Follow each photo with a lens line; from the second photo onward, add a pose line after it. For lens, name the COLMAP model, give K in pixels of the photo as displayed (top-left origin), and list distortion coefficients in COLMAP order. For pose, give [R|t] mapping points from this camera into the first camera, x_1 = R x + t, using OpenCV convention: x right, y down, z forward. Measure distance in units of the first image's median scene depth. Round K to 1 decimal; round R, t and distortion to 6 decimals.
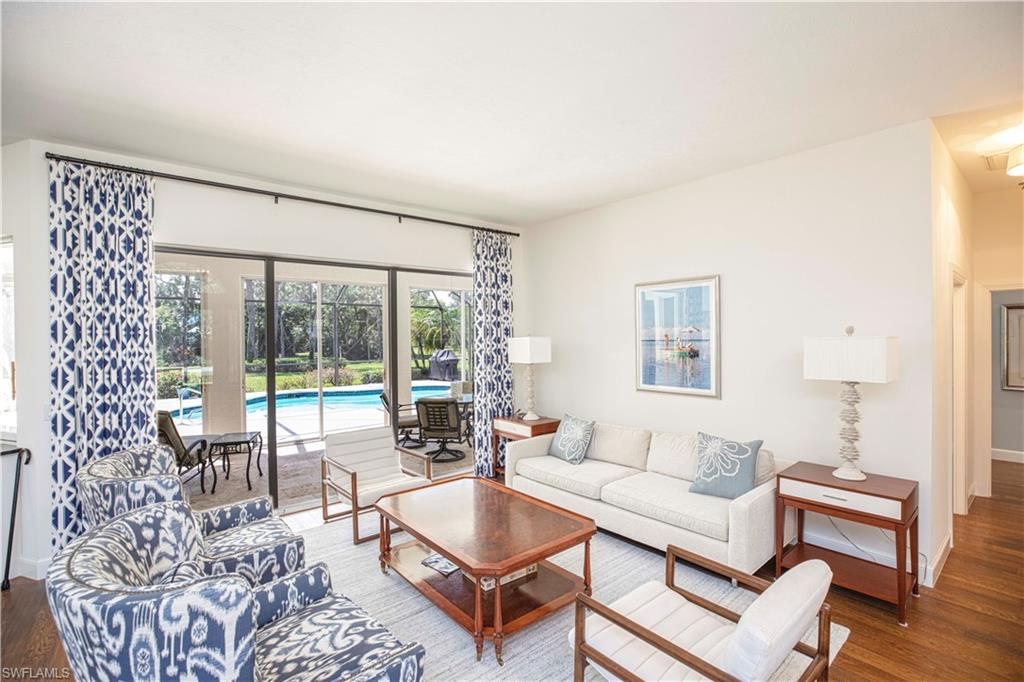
lens RADIAL K [[466.4, 0, 511.8], [0, 466.4, 337.5], [0, 0, 1]] dist [-0.024100, 0.001271]
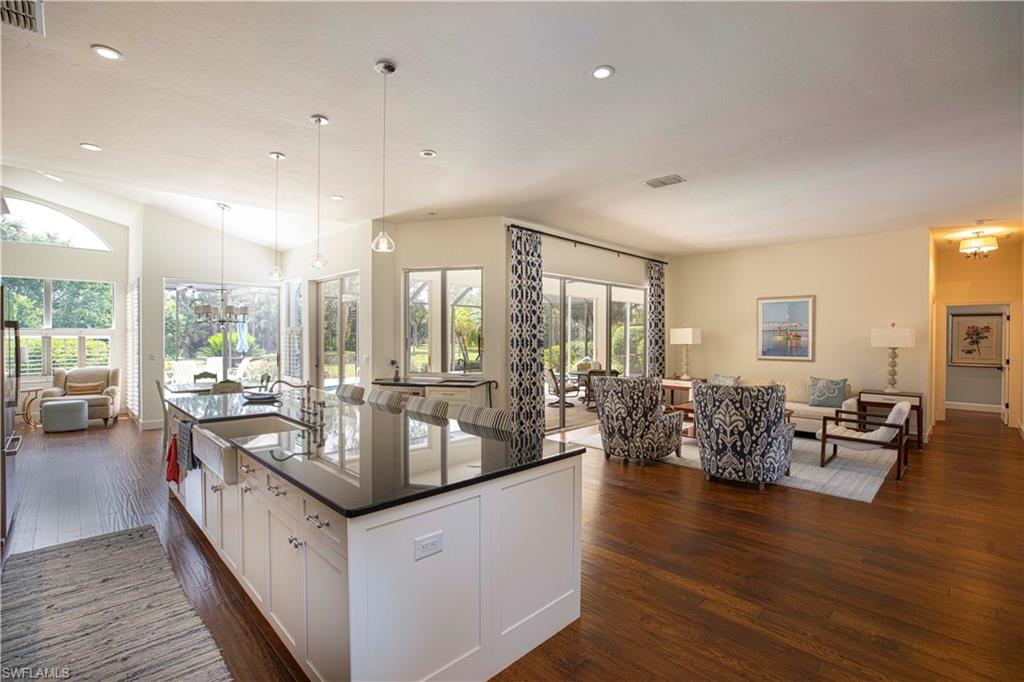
lens RADIAL K [[466.4, 0, 515.9], [0, 466.4, 342.4], [0, 0, 1]] dist [-0.024100, 0.001271]
pose [[0.995350, 0.012149, 0.095559, -1.085589], [-0.013008, 0.999880, 0.008368, 0.064242], [-0.095446, -0.009572, 0.995389, -0.859284]]
